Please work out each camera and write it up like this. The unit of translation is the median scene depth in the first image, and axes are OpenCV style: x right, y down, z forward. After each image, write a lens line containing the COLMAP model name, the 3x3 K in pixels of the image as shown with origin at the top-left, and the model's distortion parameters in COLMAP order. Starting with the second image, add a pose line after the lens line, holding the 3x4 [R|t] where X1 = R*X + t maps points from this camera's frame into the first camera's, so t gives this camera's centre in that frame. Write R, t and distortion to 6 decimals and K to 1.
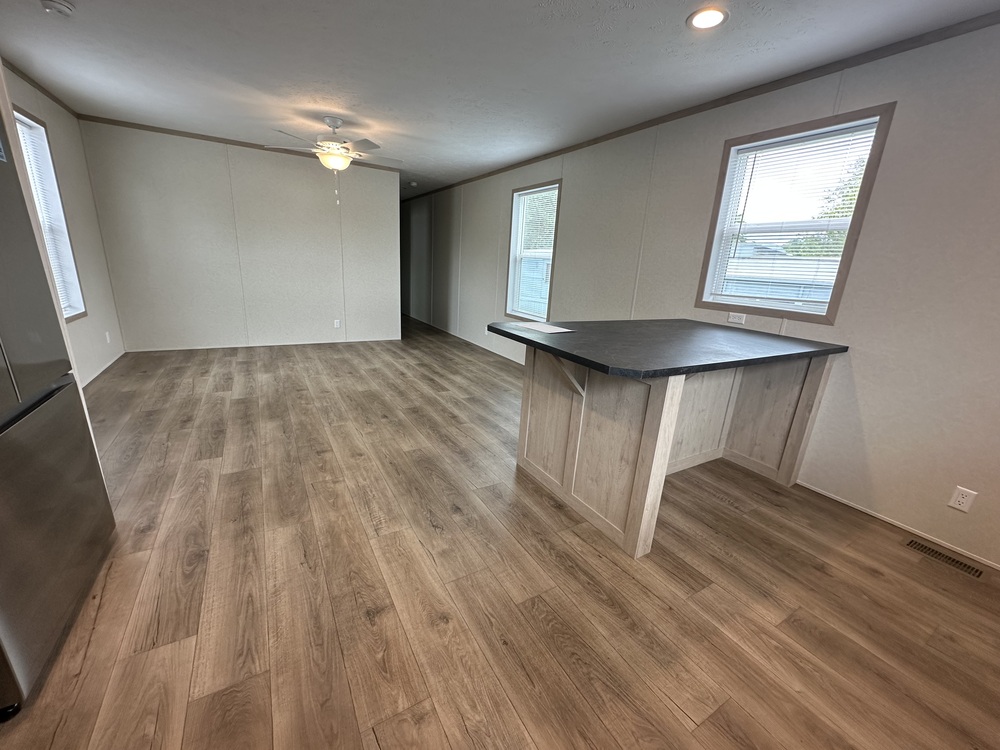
lens RADIAL K [[398.7, 0, 501.6], [0, 398.7, 377.6], [0, 0, 1]] dist [-0.001574, 0.000482]
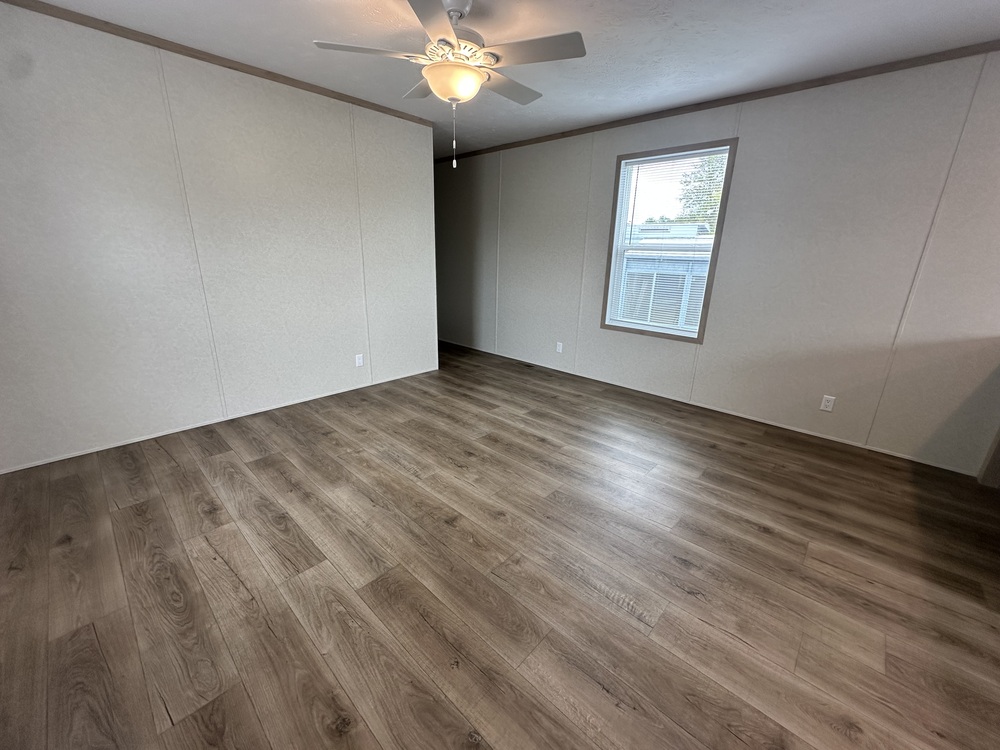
lens RADIAL K [[399.0, 0, 500.0], [0, 399.0, 375.0], [0, 0, 1]] dist [-0.001740, -0.000115]
pose [[0.959999, -0.116896, 0.254434, -0.420170], [0.110507, 0.993098, 0.039310, 0.057359], [-0.257272, -0.009620, 0.966291, -0.331337]]
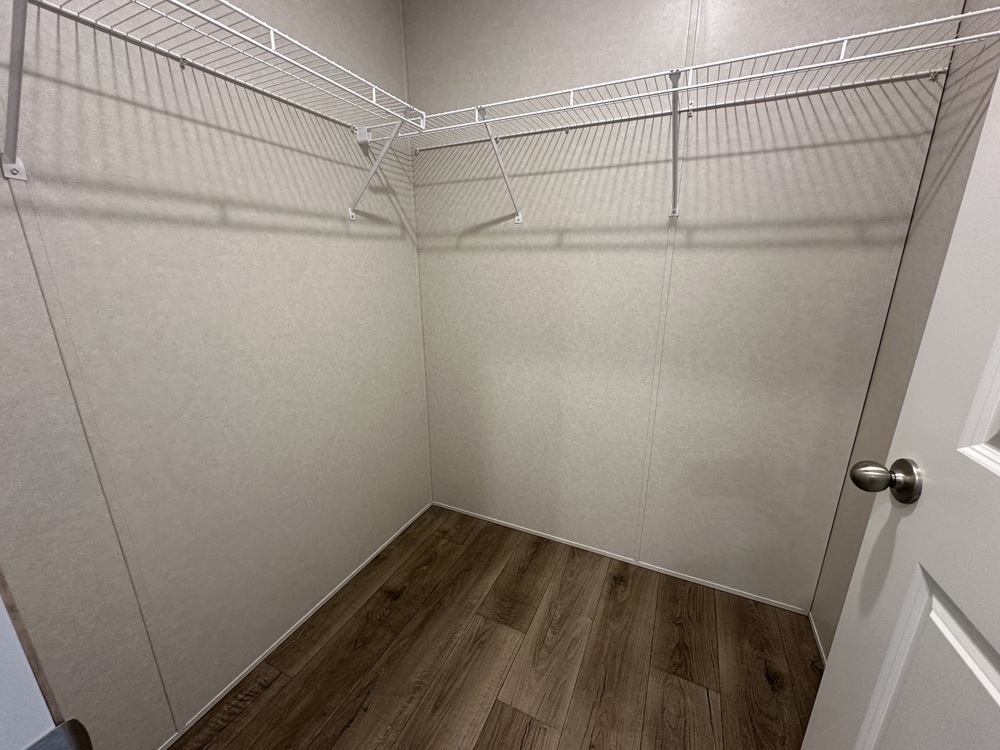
lens RADIAL K [[399.0, 0, 500.0], [0, 399.0, 375.0], [0, 0, 1]] dist [-0.001740, -0.000115]
pose [[-0.562411, -0.276578, 0.779229, -1.094143], [0.199714, 0.869058, 0.452606, -0.342187], [-0.802376, 0.410174, -0.433532, 0.934318]]
